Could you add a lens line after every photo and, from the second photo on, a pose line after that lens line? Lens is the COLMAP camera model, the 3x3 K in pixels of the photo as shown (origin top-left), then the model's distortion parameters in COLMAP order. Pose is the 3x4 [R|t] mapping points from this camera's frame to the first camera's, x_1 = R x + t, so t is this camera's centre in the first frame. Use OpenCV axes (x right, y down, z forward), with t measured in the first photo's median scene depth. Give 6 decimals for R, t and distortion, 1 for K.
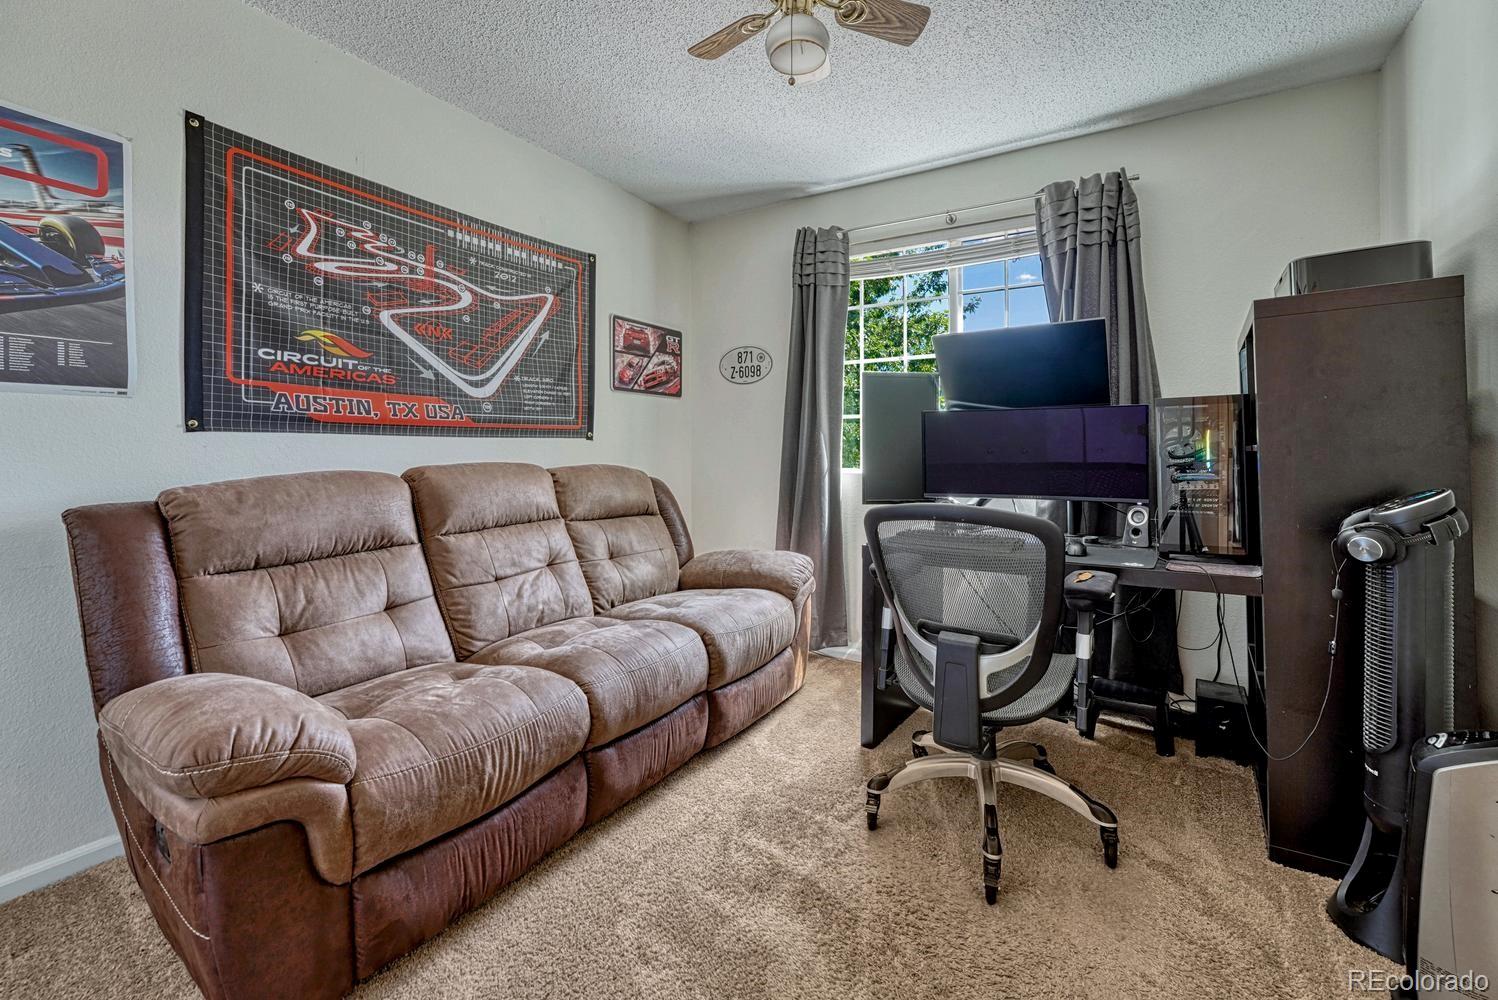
lens RADIAL K [[632.2, 0, 750.0], [0, 632.2, 457.2], [0, 0, 1]] dist [0.001162, 0.000055]
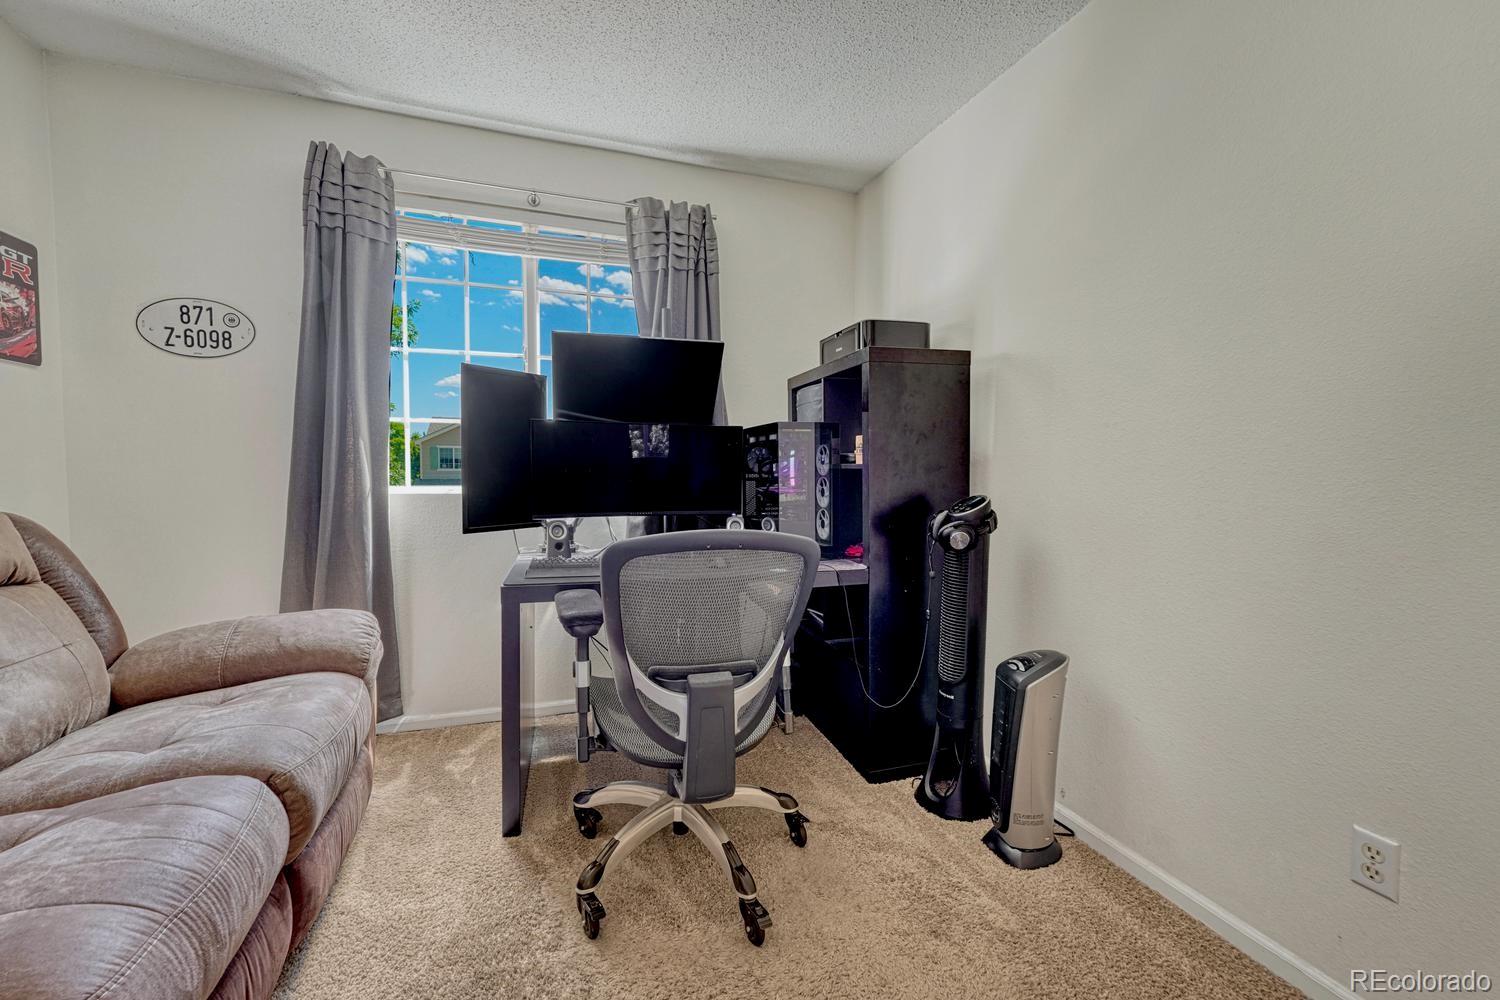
lens RADIAL K [[611.1, 0, 750.0], [0, 611.1, 500.0], [0, 0, 1]] dist [-0.002005, 0.001153]
pose [[0.647749, -0.036600, 0.760974, -0.164039], [-0.000703, 0.998816, 0.048638, -0.004150], [-0.761854, -0.032040, 0.646956, 0.238068]]
